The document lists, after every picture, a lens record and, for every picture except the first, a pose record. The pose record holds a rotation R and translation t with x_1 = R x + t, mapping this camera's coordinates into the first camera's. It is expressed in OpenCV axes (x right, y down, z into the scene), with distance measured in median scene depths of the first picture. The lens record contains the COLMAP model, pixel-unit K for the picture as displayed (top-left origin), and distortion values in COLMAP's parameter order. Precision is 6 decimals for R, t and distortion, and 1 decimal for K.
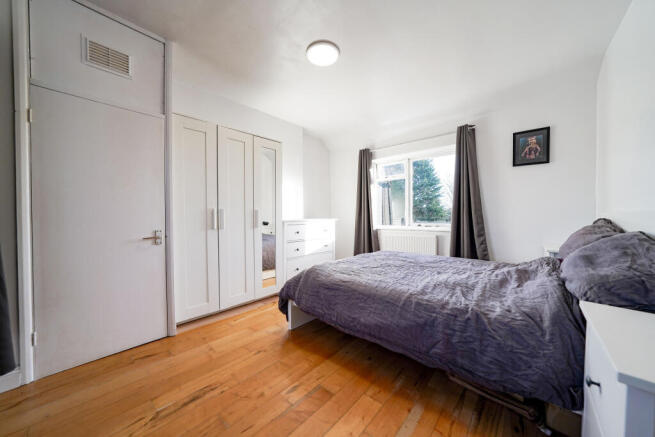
lens RADIAL K [[232.1, 0, 326.9], [0, 232.1, 218.2], [0, 0, 1]] dist [-0.000941, 0.000724]
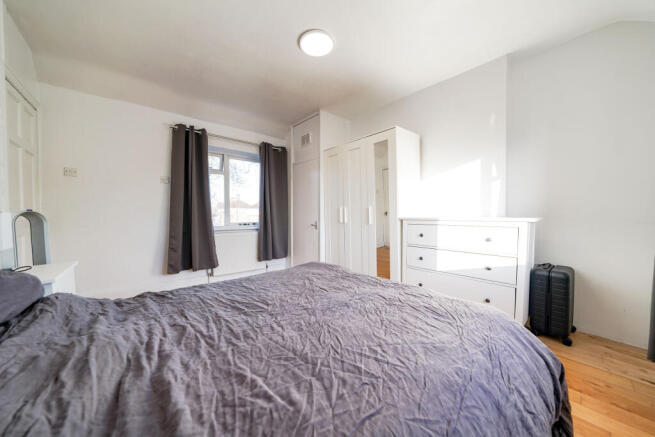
lens RADIAL K [[232.1, 0, 327.6], [0, 232.1, 219.4], [0, 0, 1]] dist [-0.000941, 0.000724]
pose [[-0.135301, 0.019778, -0.990607, 0.664253], [-0.010209, 0.999720, 0.021355, -0.001000], [0.990752, 0.013002, -0.135062, 0.834381]]
